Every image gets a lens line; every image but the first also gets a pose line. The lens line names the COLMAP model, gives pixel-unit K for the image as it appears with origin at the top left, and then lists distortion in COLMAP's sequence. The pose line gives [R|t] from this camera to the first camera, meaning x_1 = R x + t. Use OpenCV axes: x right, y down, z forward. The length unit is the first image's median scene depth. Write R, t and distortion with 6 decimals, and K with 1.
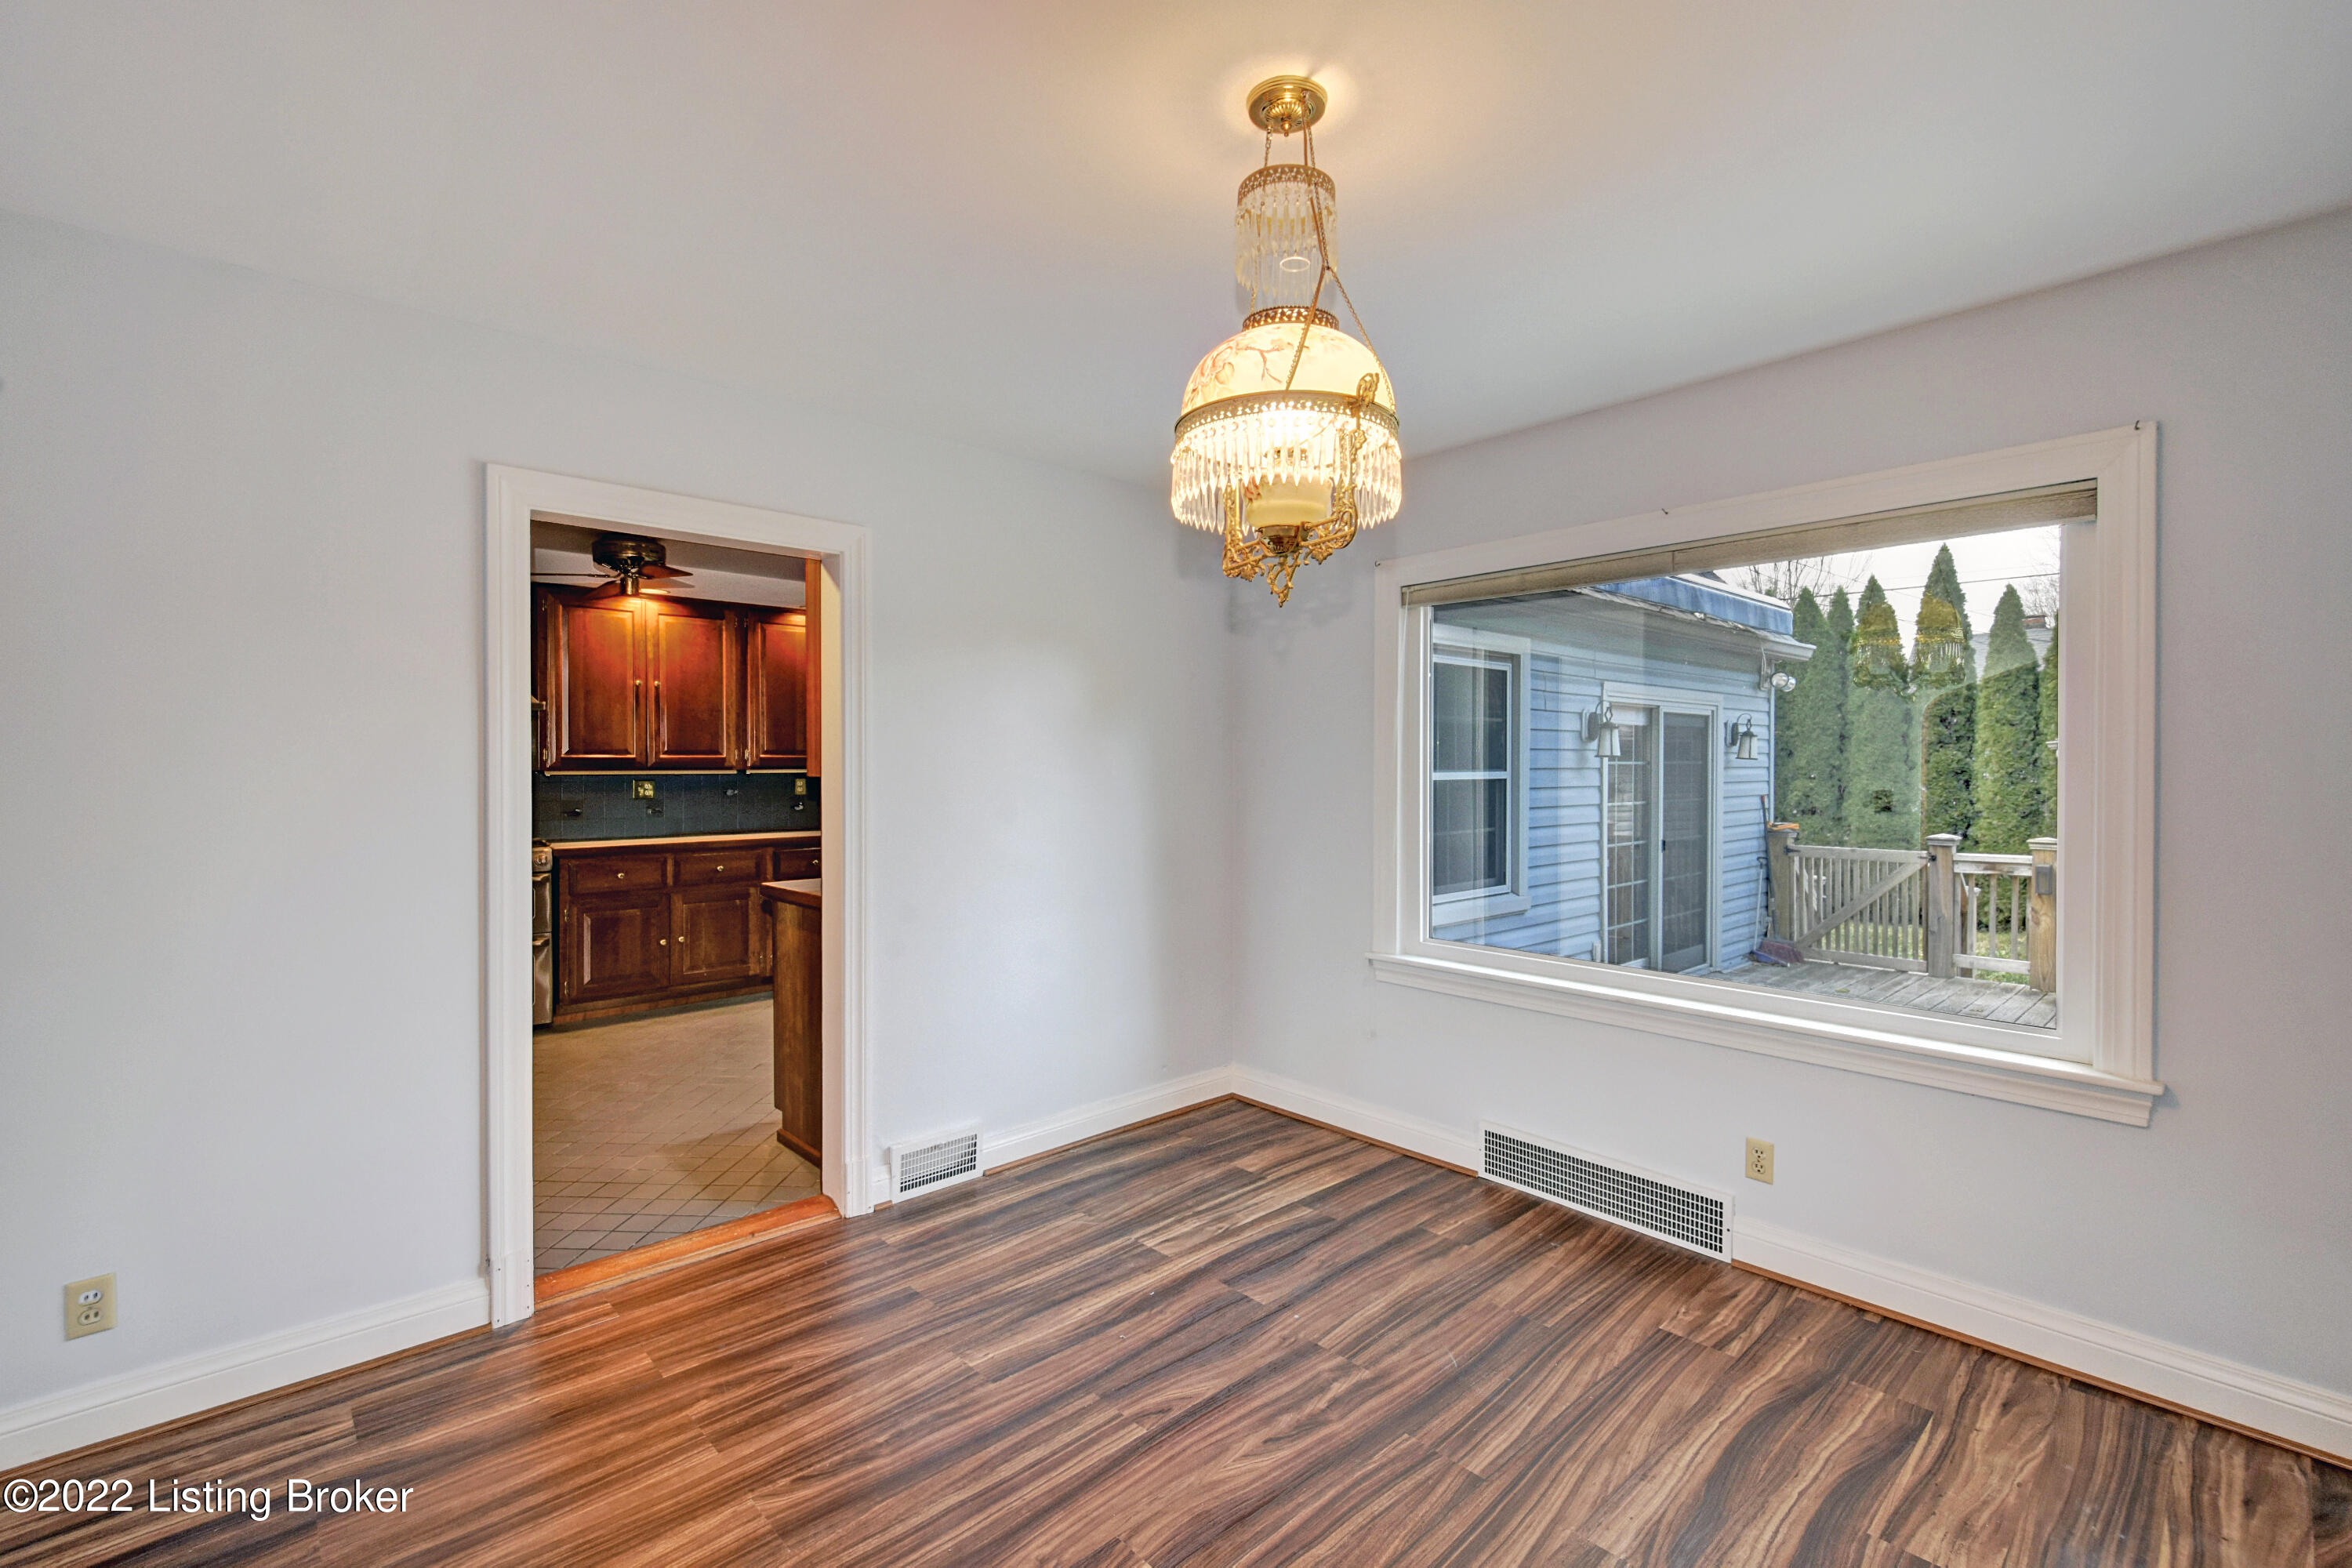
lens RADIAL K [[1018.6, 0, 1173.4], [0, 1018.6, 775.3], [0, 0, 1]] dist [0.000077, -0.000298]
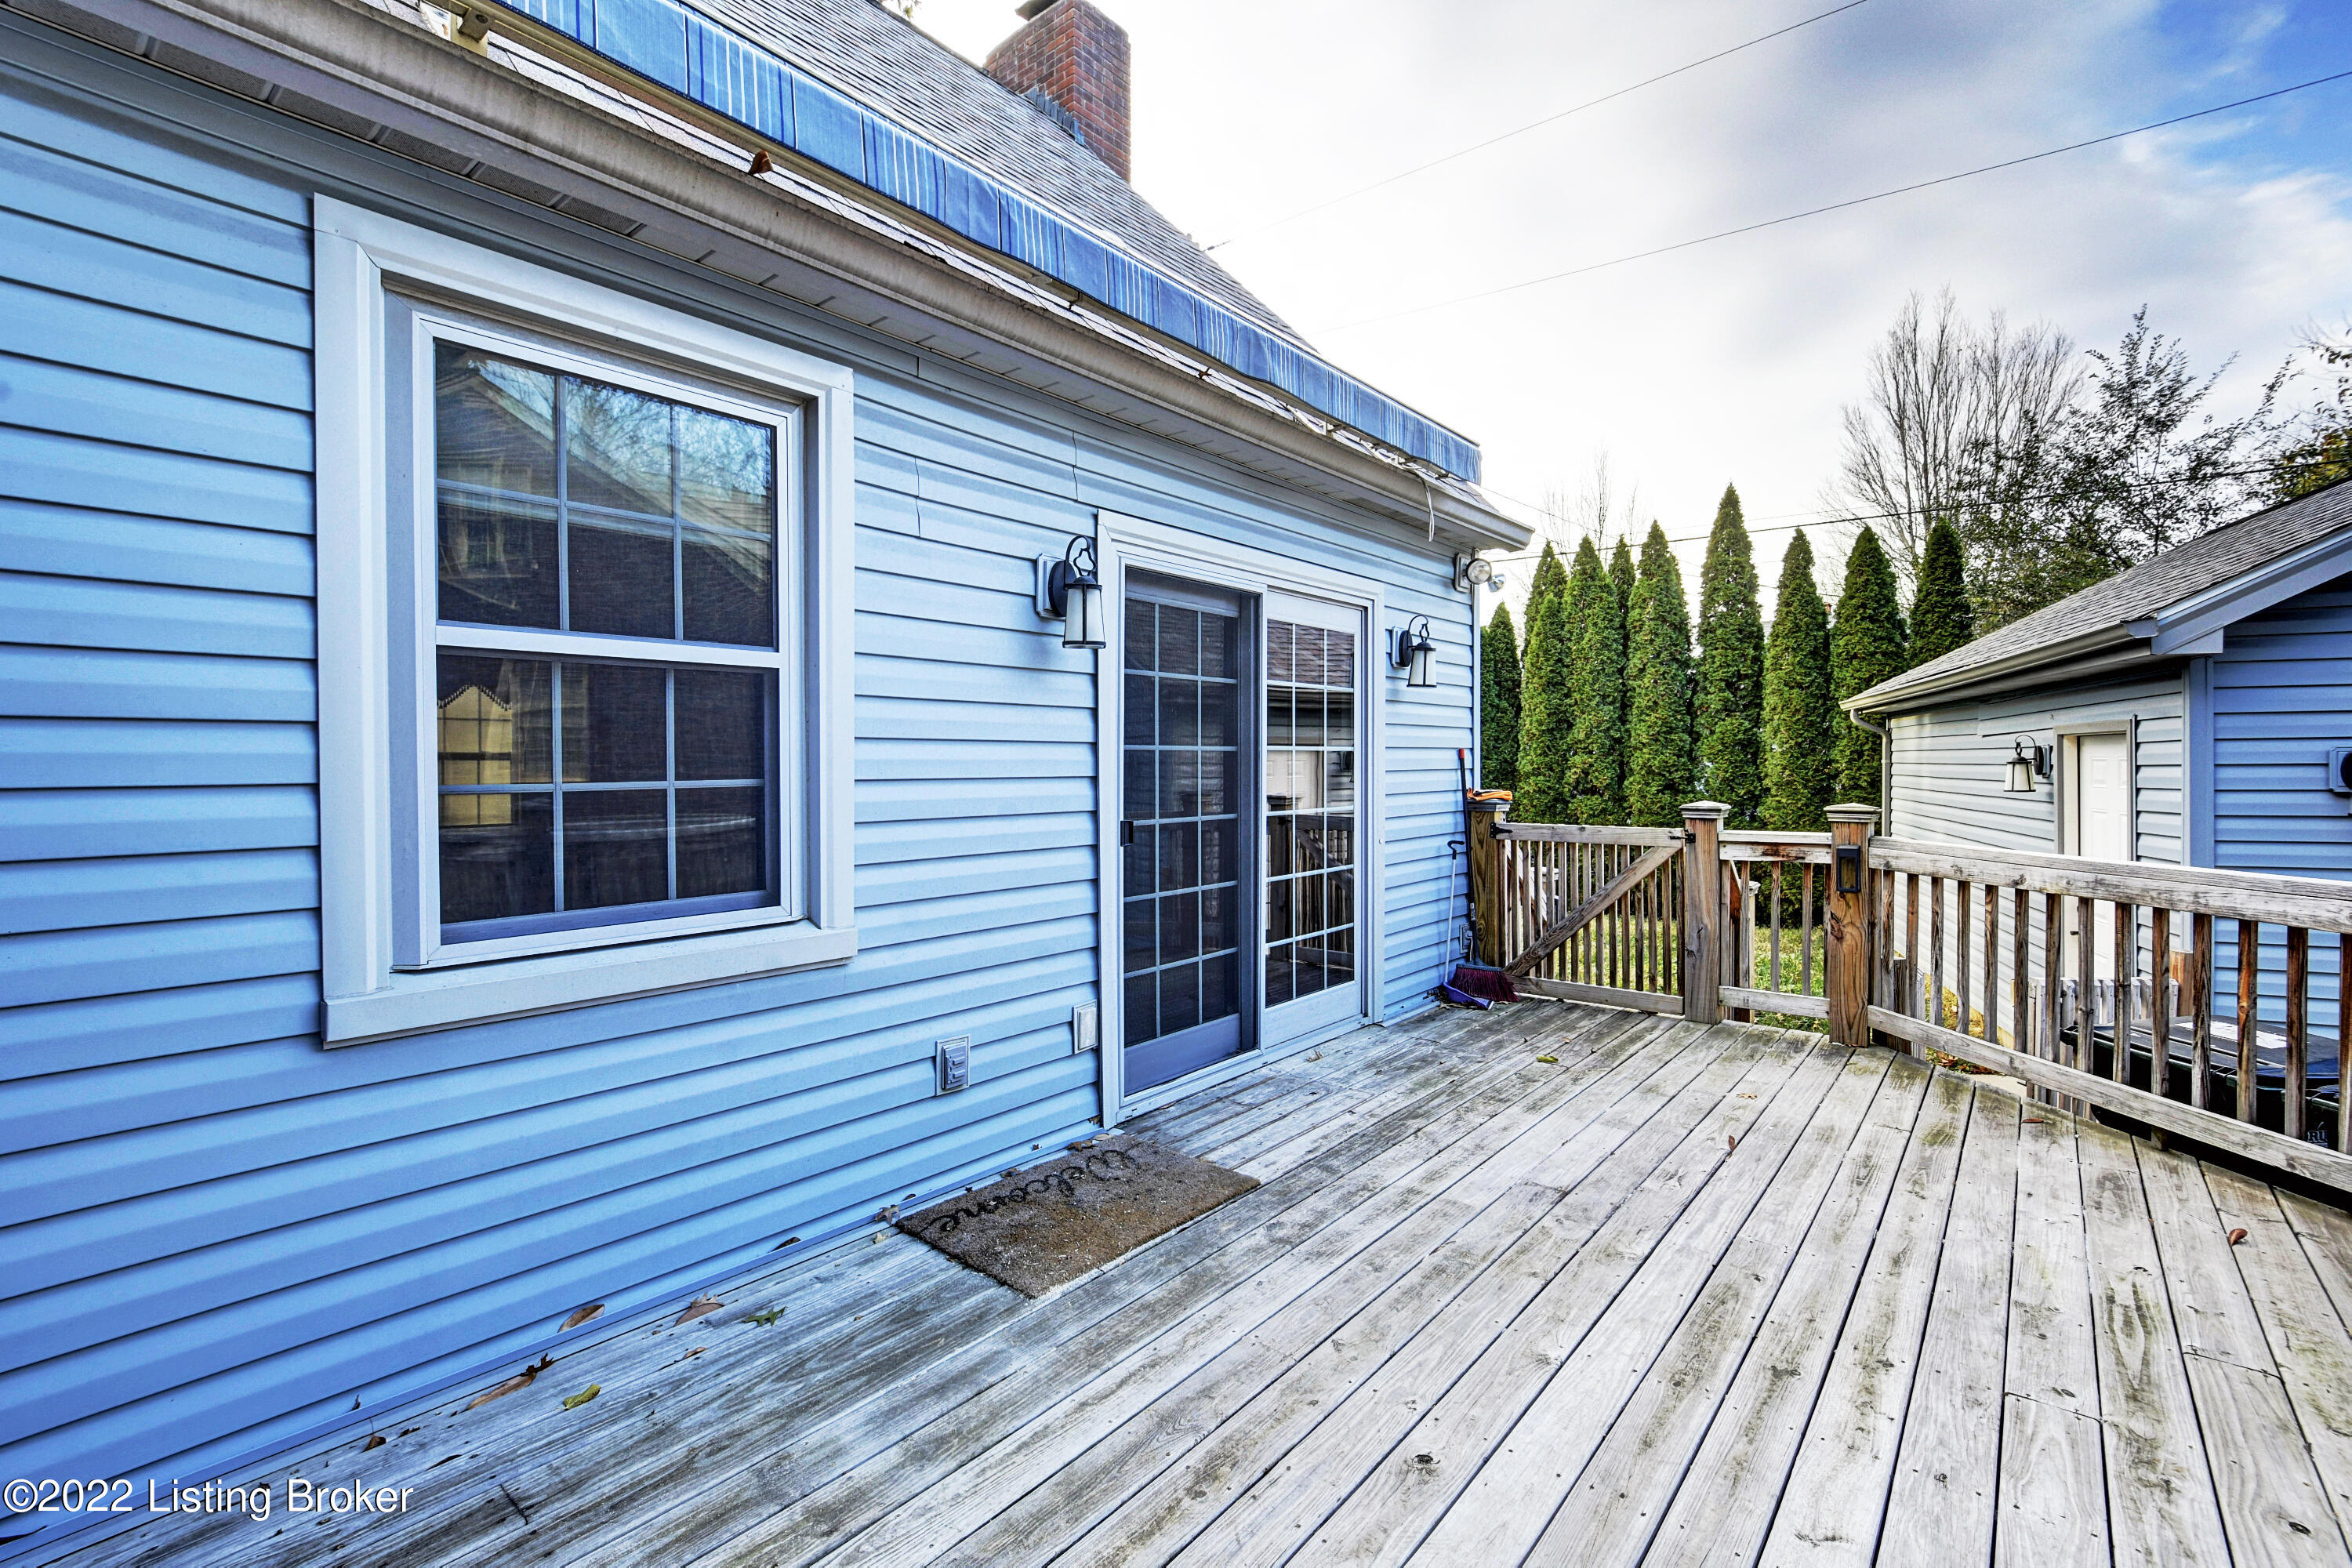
lens RADIAL K [[1008.3, 0, 1185.1], [0, 1008.3, 773.4], [0, 0, 1]] dist [0.011853, -0.000485]
pose [[0.989969, -0.005735, 0.141171, 0.307779], [0.005967, 0.999981, -0.001214, 0.035803], [-0.141162, 0.002044, 0.989984, 0.373103]]
